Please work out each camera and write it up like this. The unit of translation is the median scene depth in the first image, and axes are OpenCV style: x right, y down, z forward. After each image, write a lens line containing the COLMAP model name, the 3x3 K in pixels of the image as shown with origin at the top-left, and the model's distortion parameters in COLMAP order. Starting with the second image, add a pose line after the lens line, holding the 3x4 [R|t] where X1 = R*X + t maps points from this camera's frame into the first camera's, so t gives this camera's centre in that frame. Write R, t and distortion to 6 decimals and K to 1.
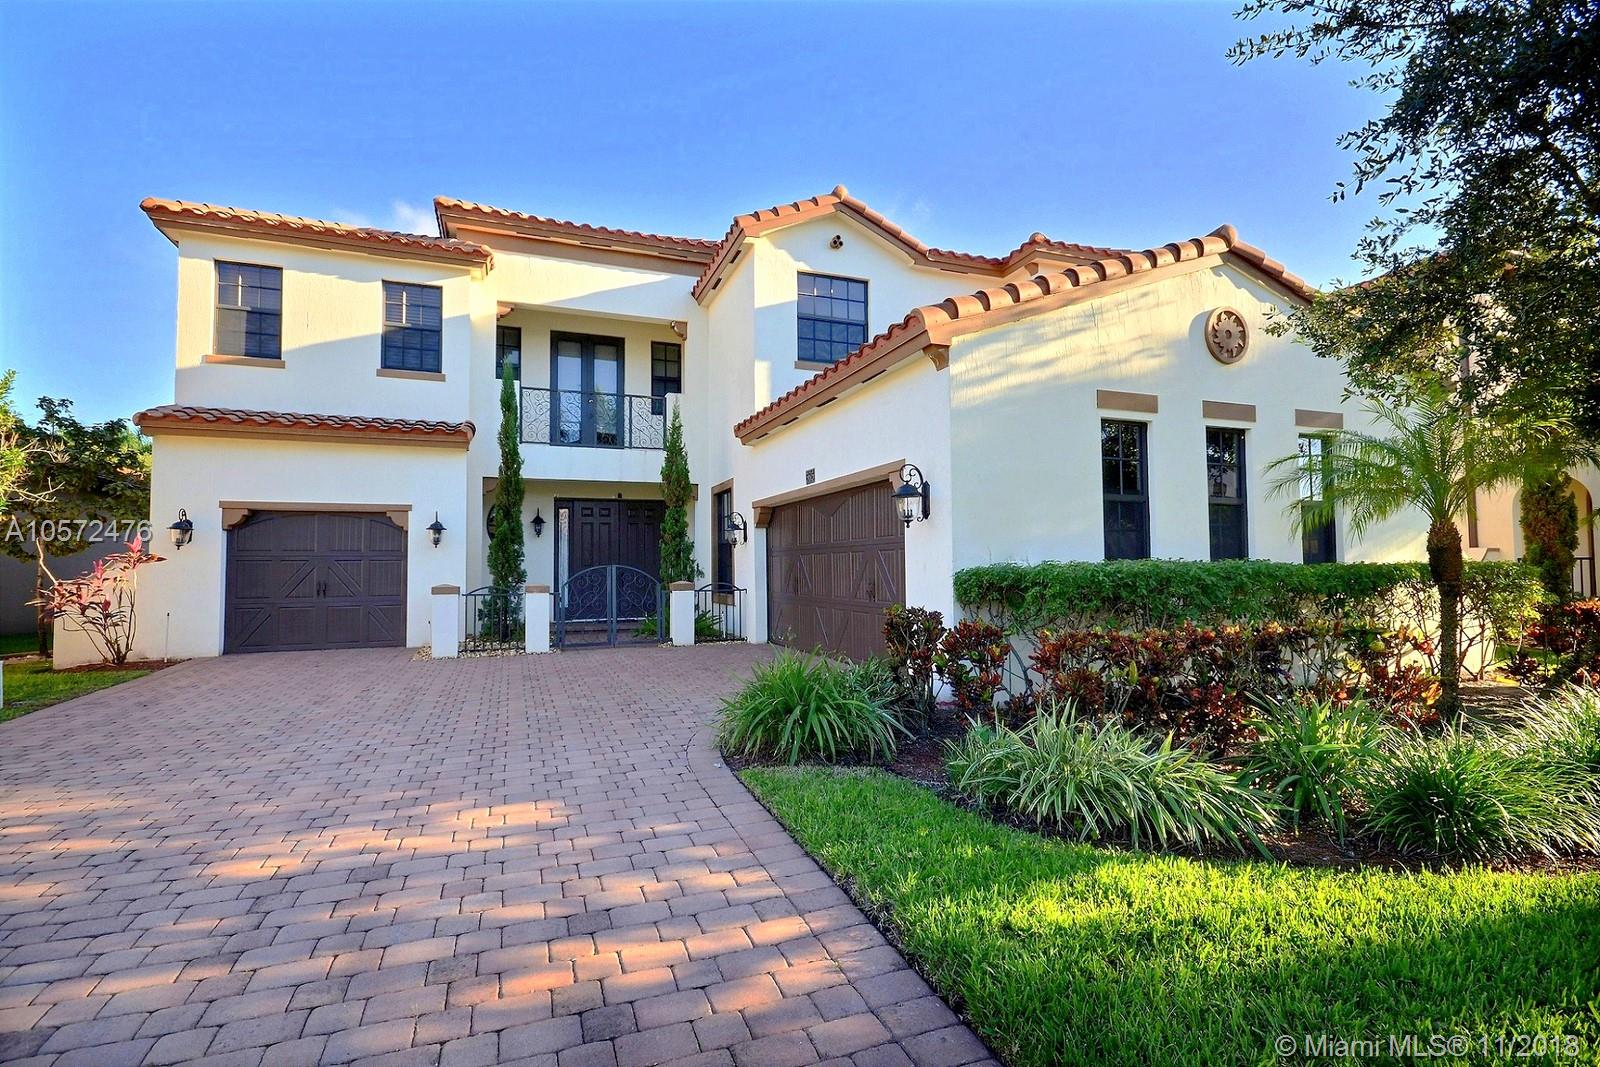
lens RADIAL K [[728.7, 0, 802.8], [0, 728.7, 546.2], [0, 0, 1]] dist [-0.004377, -0.000509]
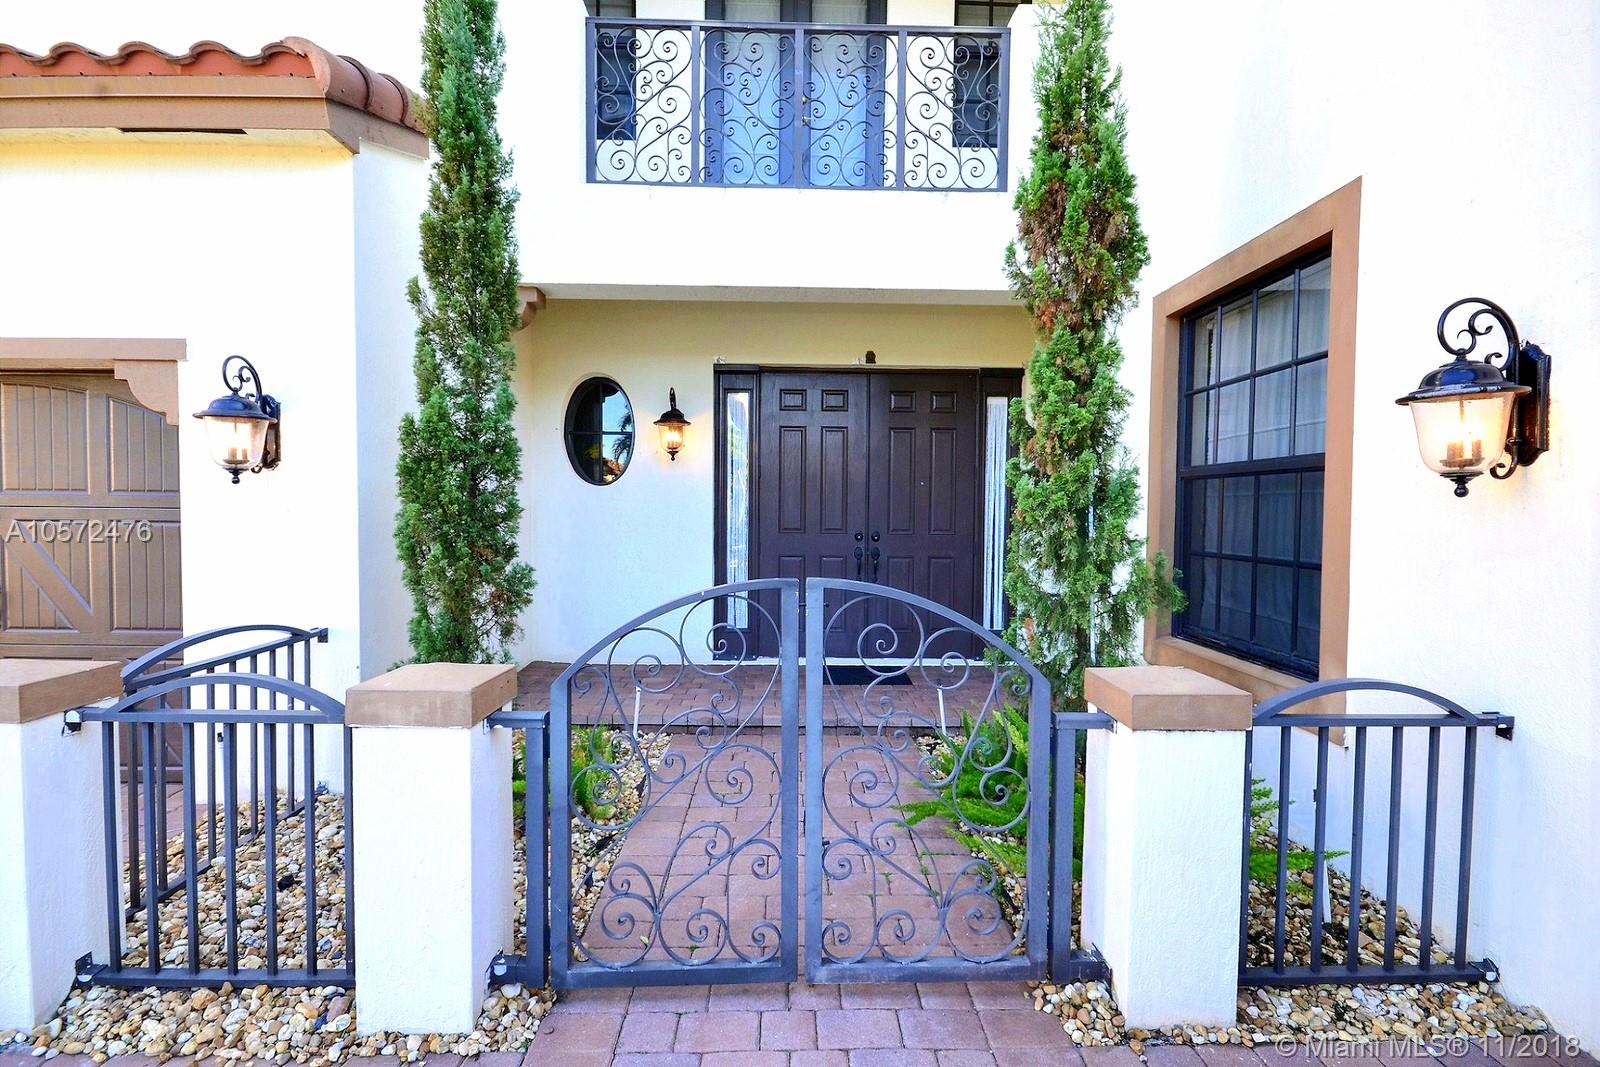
lens RADIAL K [[728.7, 0, 801.3], [0, 728.7, 536.6], [0, 0, 1]] dist [-0.004377, -0.000509]
pose [[0.938950, 0.026038, -0.343066, -0.152135], [-0.003544, 0.997811, 0.066032, 0.002413], [0.344035, -0.060785, 0.936987, 0.625903]]
